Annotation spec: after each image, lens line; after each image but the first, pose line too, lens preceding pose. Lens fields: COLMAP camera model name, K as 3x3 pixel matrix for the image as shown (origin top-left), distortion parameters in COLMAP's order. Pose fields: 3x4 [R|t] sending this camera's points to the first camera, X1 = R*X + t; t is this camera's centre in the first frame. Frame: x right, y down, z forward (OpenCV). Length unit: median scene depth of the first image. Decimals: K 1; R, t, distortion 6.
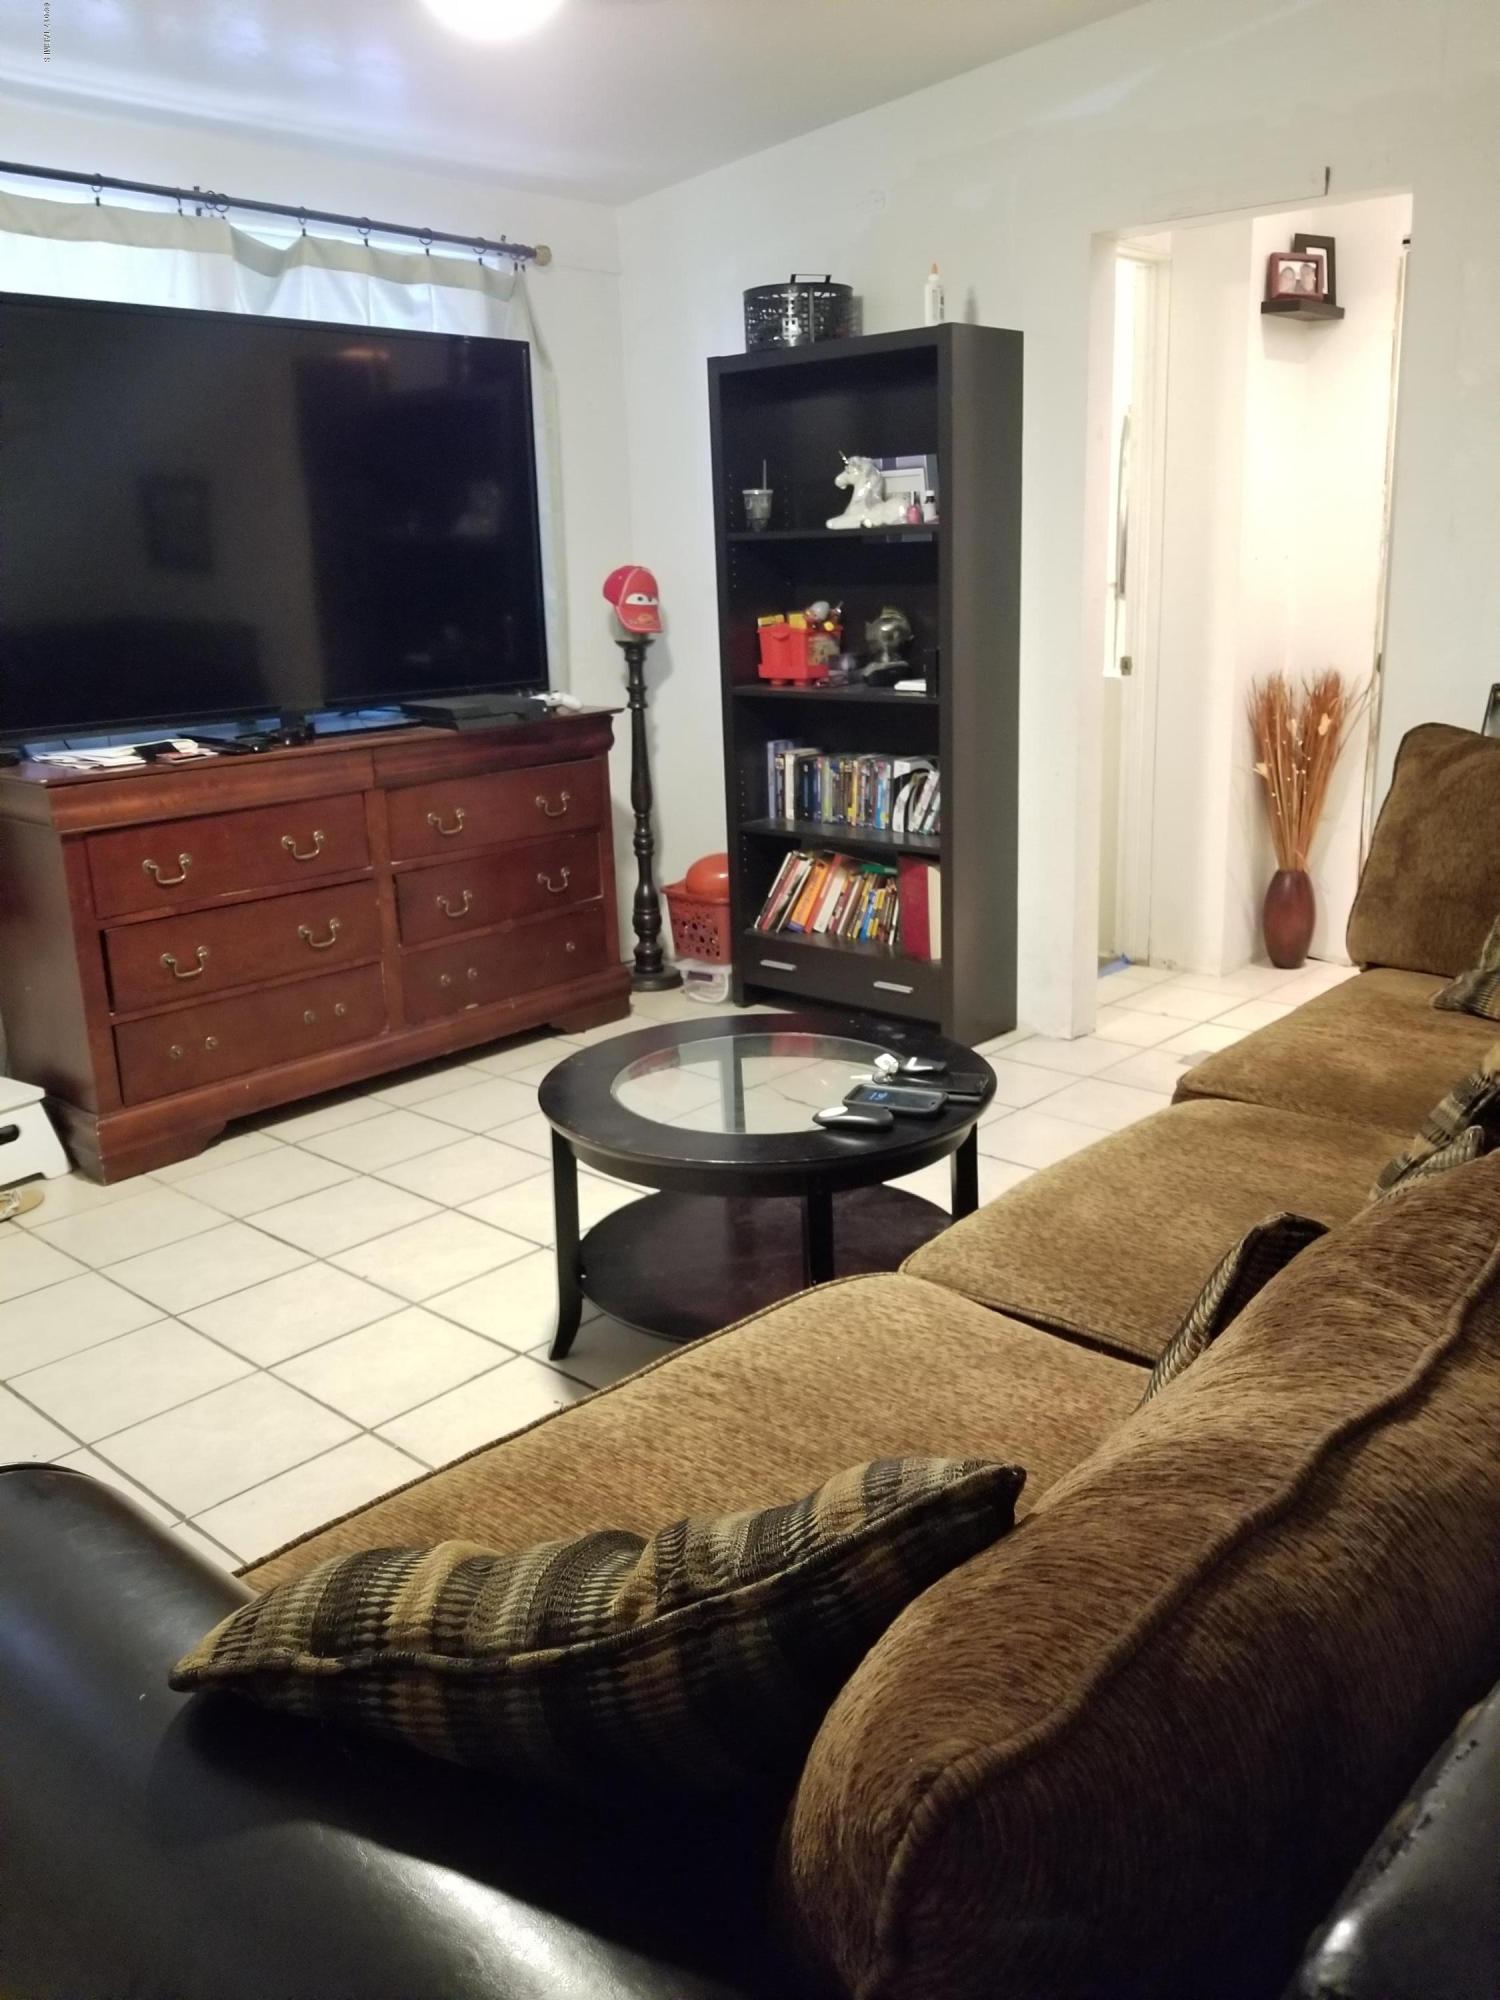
lens RADIAL K [[1571.8, 0, 779.2], [0, 1571.8, 961.1], [0, 0, 1]] dist [0.089357, -0.163454]
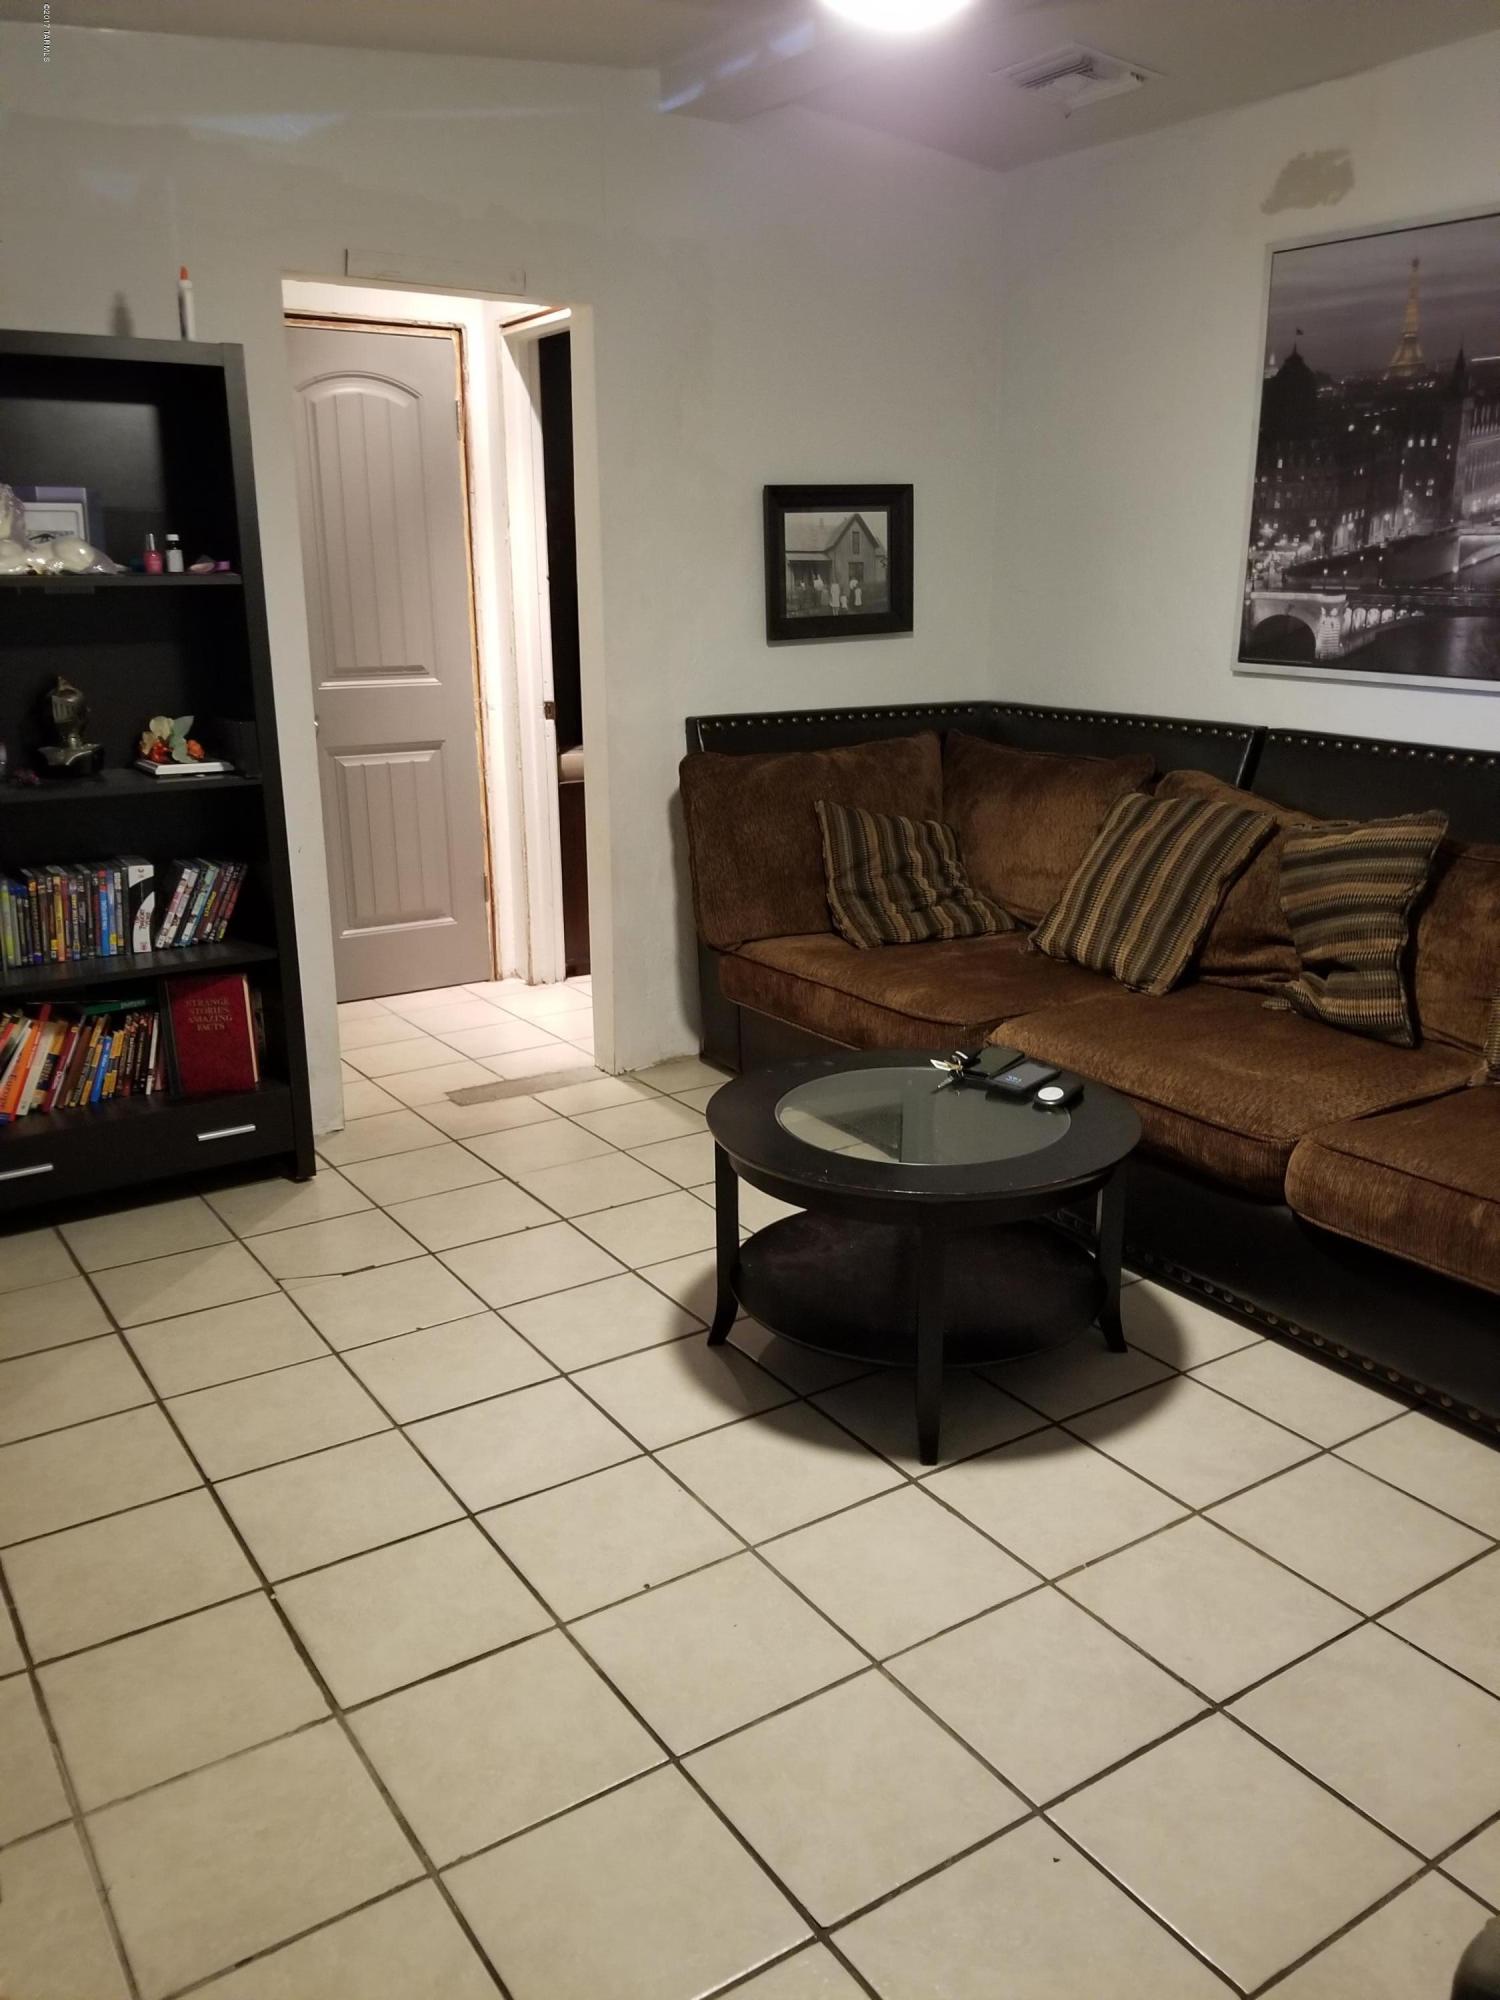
lens RADIAL K [[1577.5, 0, 798.8], [0, 1577.5, 997.5], [0, 0, 1]] dist [0.088849, -0.172364]
pose [[0.258104, -0.227164, 0.939031, -0.607334], [0.237399, 0.957075, 0.166277, -0.116397], [-0.936496, 0.180009, 0.300954, 0.448469]]
